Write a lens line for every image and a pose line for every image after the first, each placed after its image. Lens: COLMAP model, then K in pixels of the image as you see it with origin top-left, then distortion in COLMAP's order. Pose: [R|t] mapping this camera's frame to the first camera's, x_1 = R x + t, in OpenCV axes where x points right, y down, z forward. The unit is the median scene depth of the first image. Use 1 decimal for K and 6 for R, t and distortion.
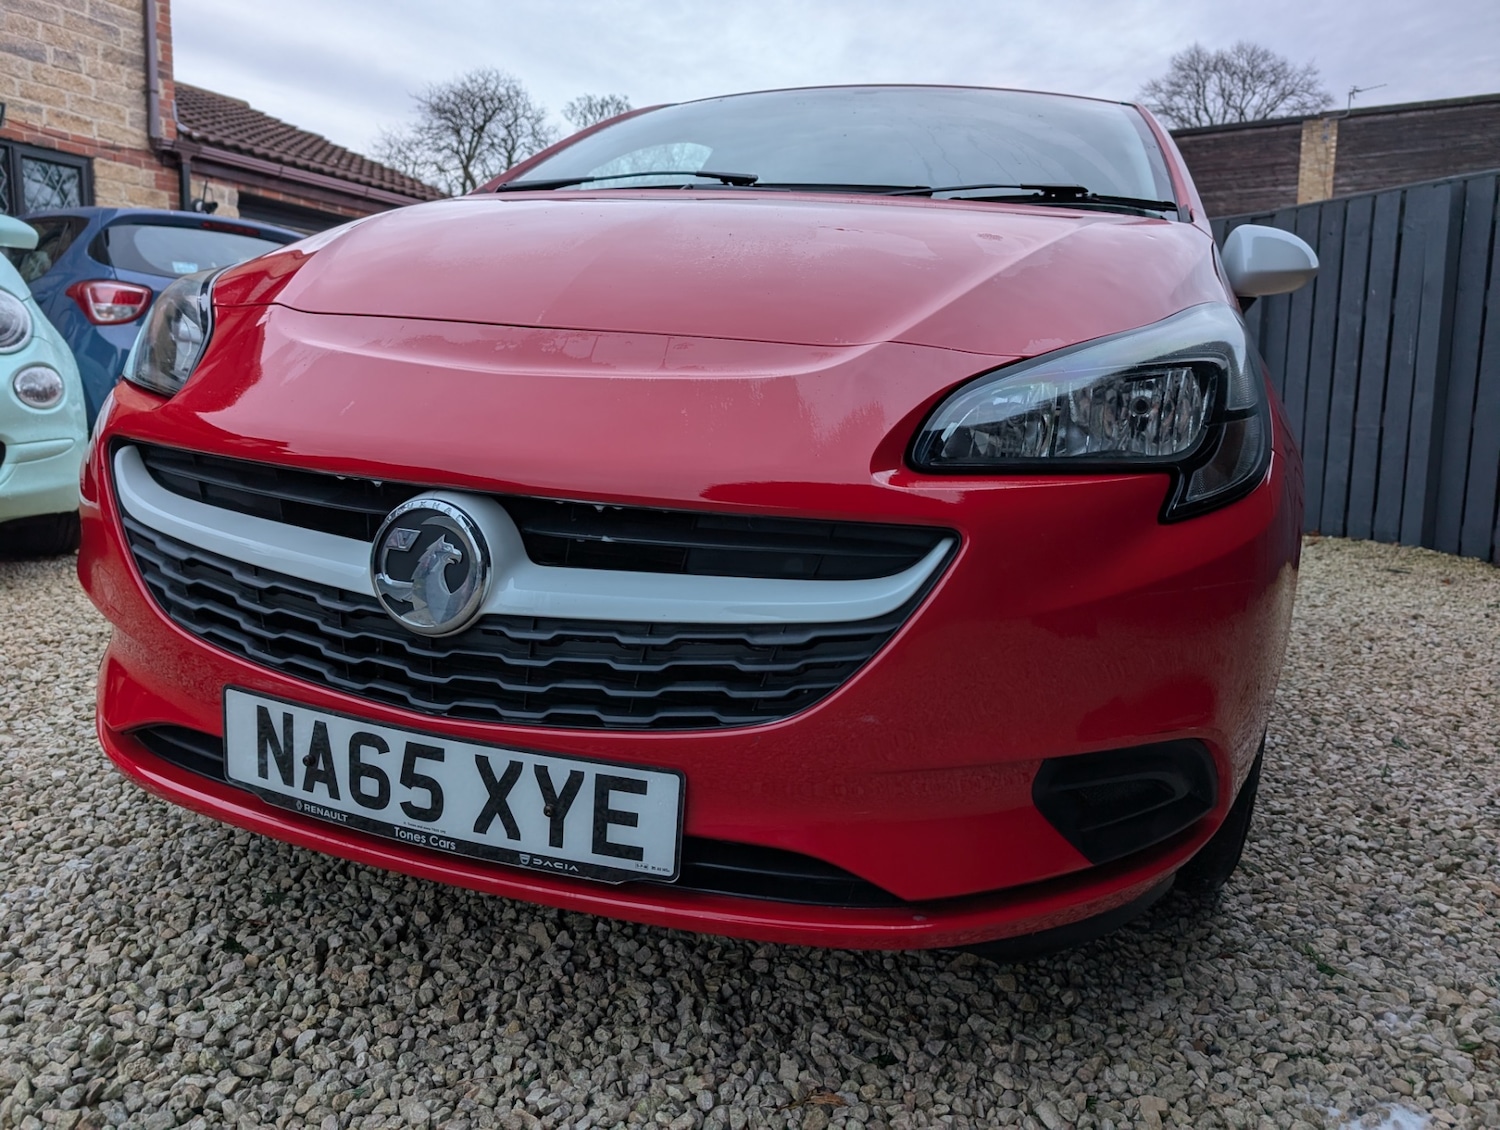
lens RADIAL K [[1085.0, 0, 752.4], [0, 1085.0, 559.9], [0, 0, 1]] dist [0.028168, -0.021777]
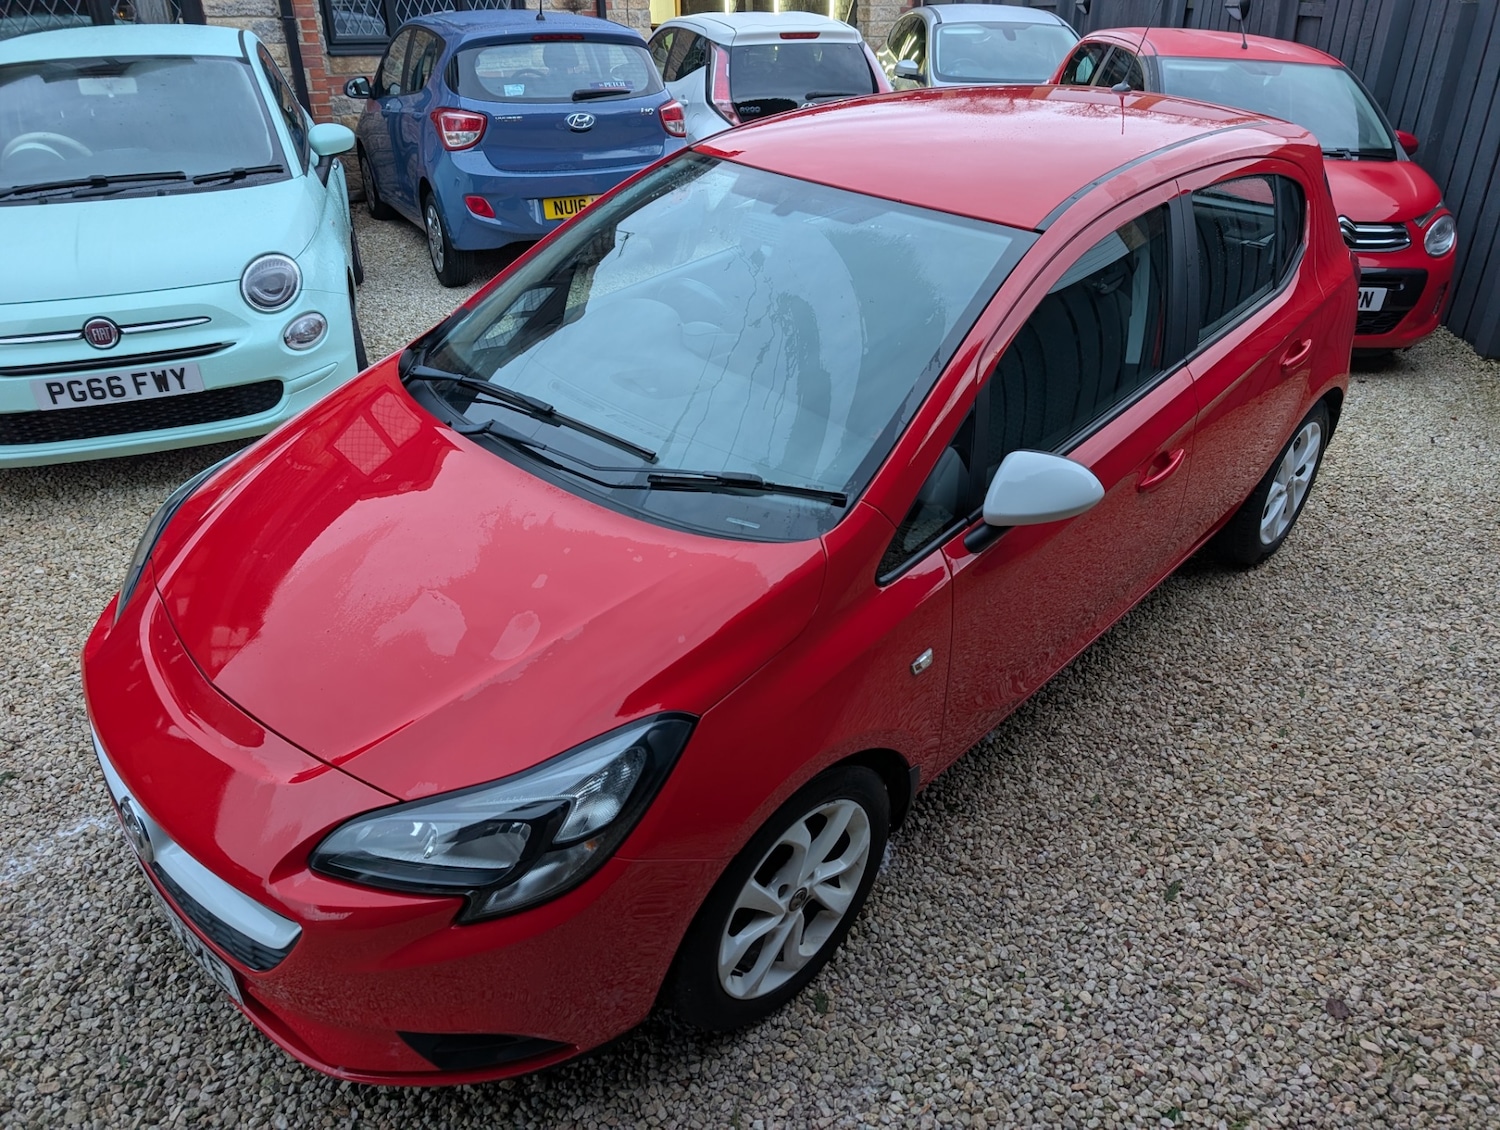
lens RADIAL K [[1085.0, 0, 757.9], [0, 1085.0, 559.3], [0, 0, 1]] dist [0.028168, -0.021777]
pose [[0.896190, 0.191460, -0.400234, 1.176440], [-0.041213, 0.934119, 0.354574, -1.007104], [0.441753, -0.301271, 0.845039, -0.001461]]
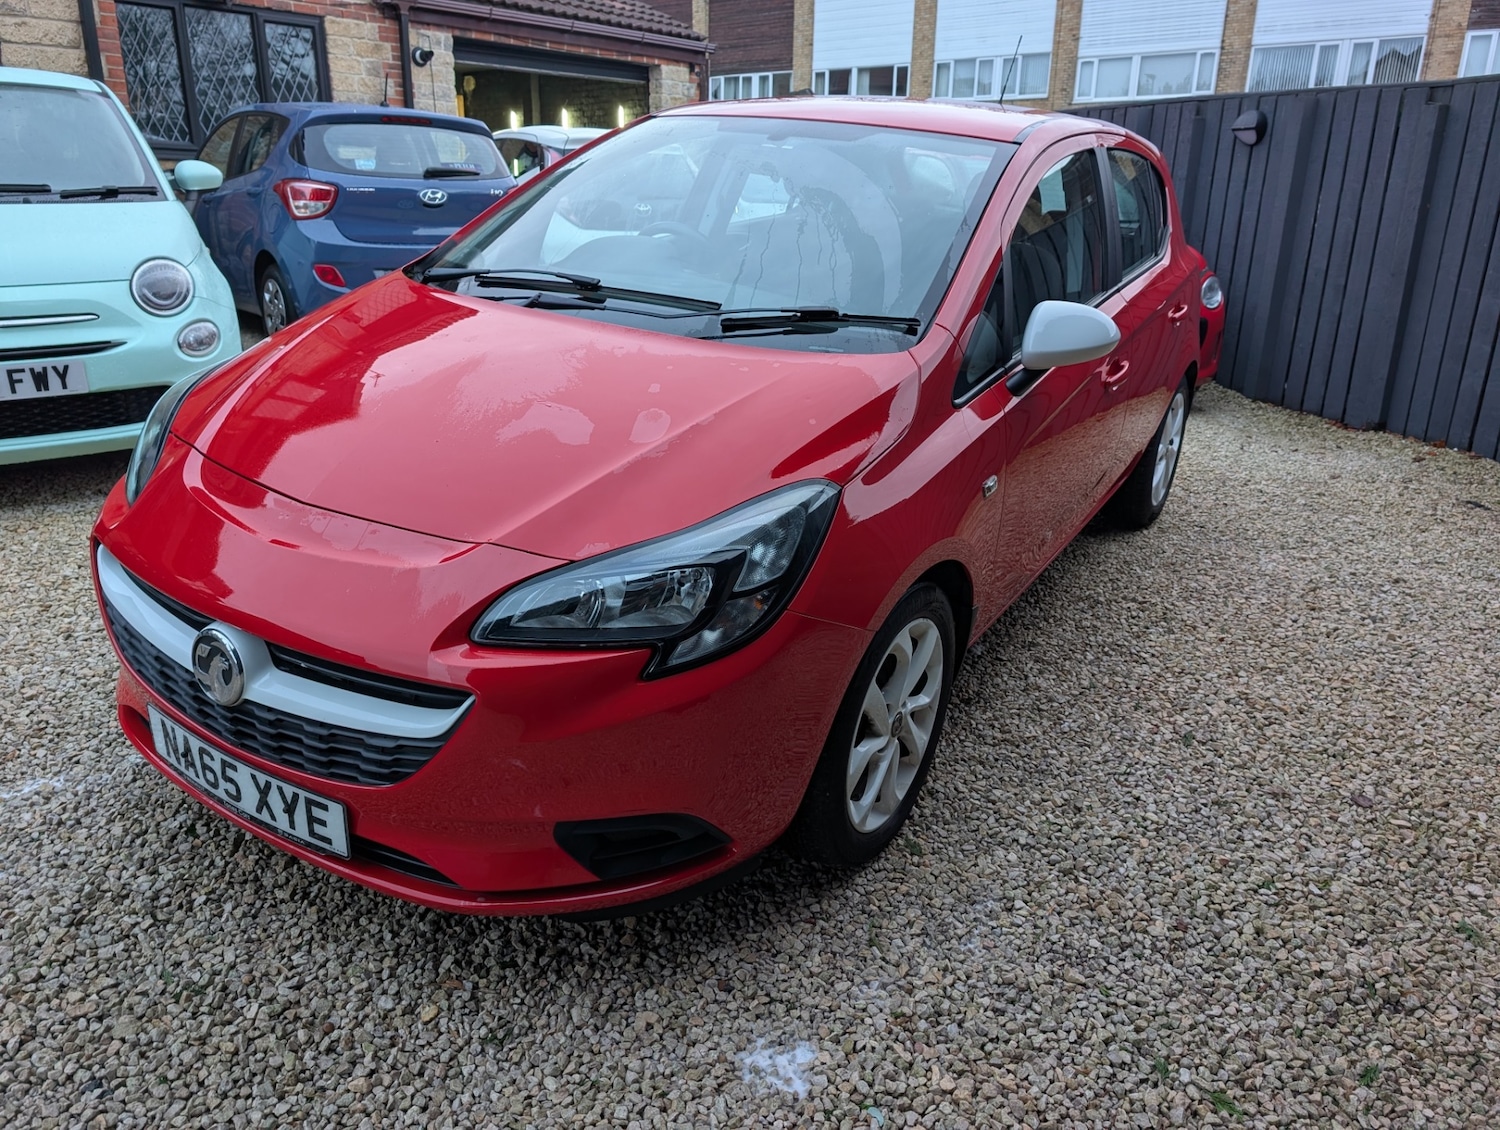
lens RADIAL K [[1085.0, 0, 761.5], [0, 1085.0, 558.8], [0, 0, 1]] dist [0.028168, -0.021777]
pose [[0.972461, 0.081580, -0.218320, 0.770457], [-0.038092, 0.979775, 0.196441, -0.457052], [0.229930, -0.182716, 0.955901, -0.352667]]
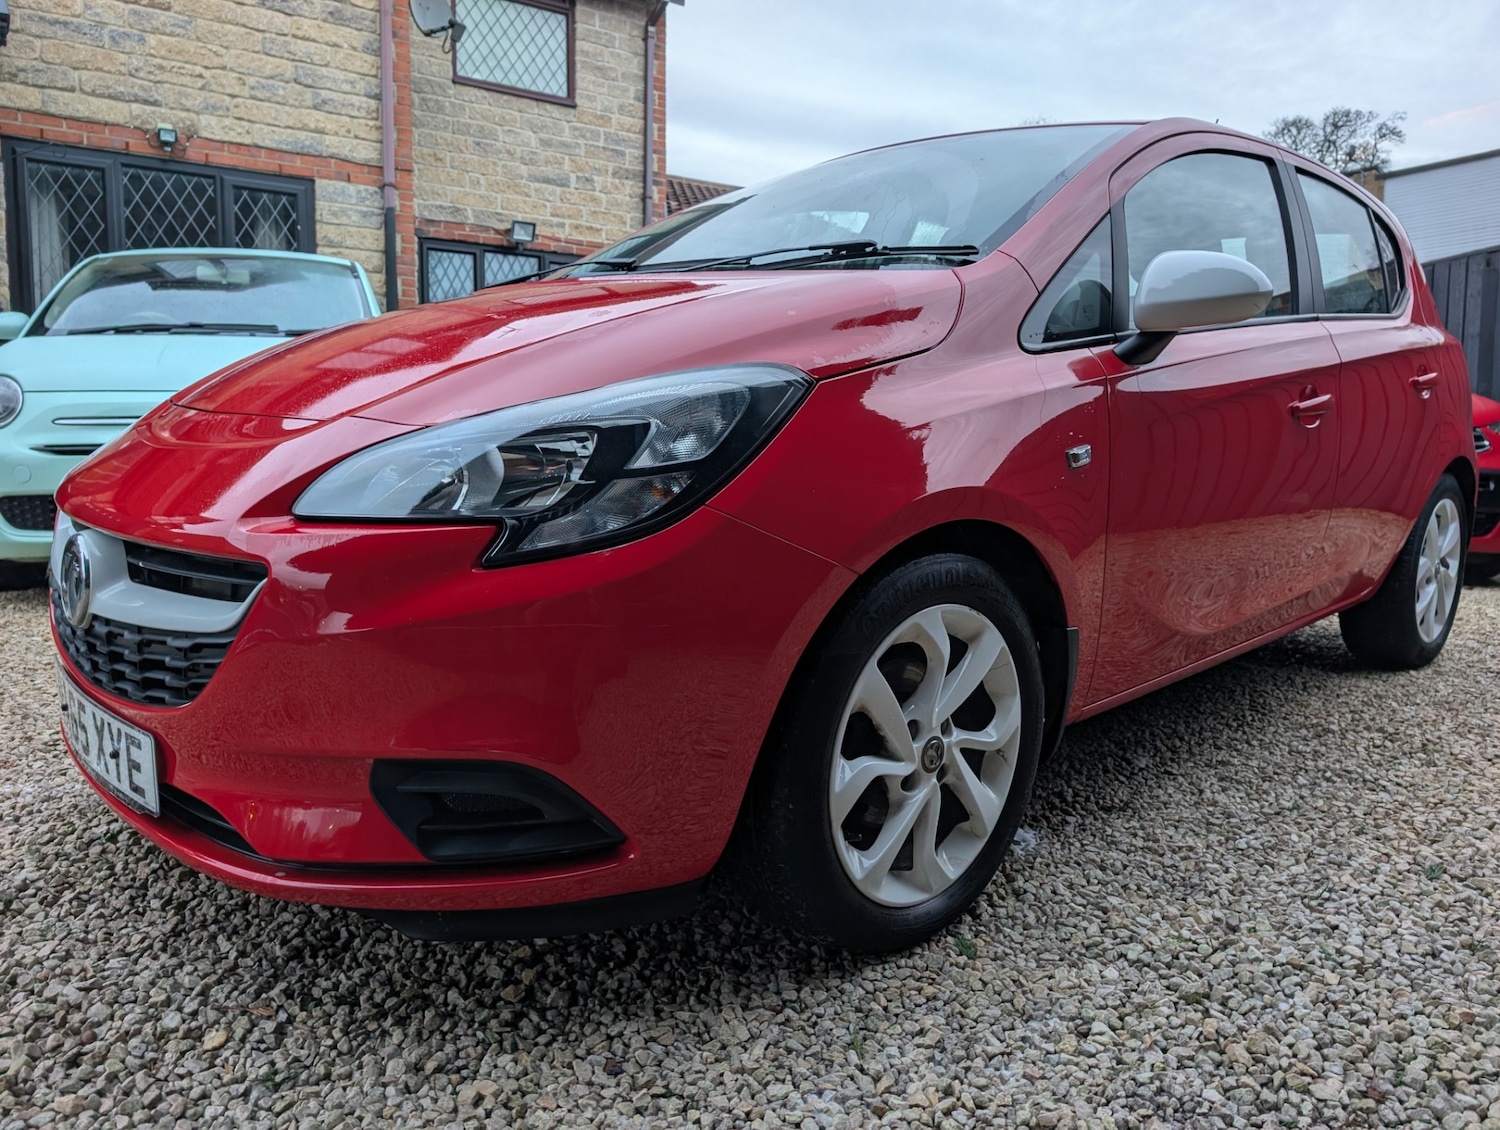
lens RADIAL K [[1085.0, 0, 757.6], [0, 1085.0, 562.3], [0, 0, 1]] dist [0.028168, -0.021777]
pose [[0.878948, 0.033891, -0.475713, 1.051534], [-0.051013, 0.998430, -0.023123, -0.025398], [0.474182, 0.044592, 0.879297, 0.117846]]
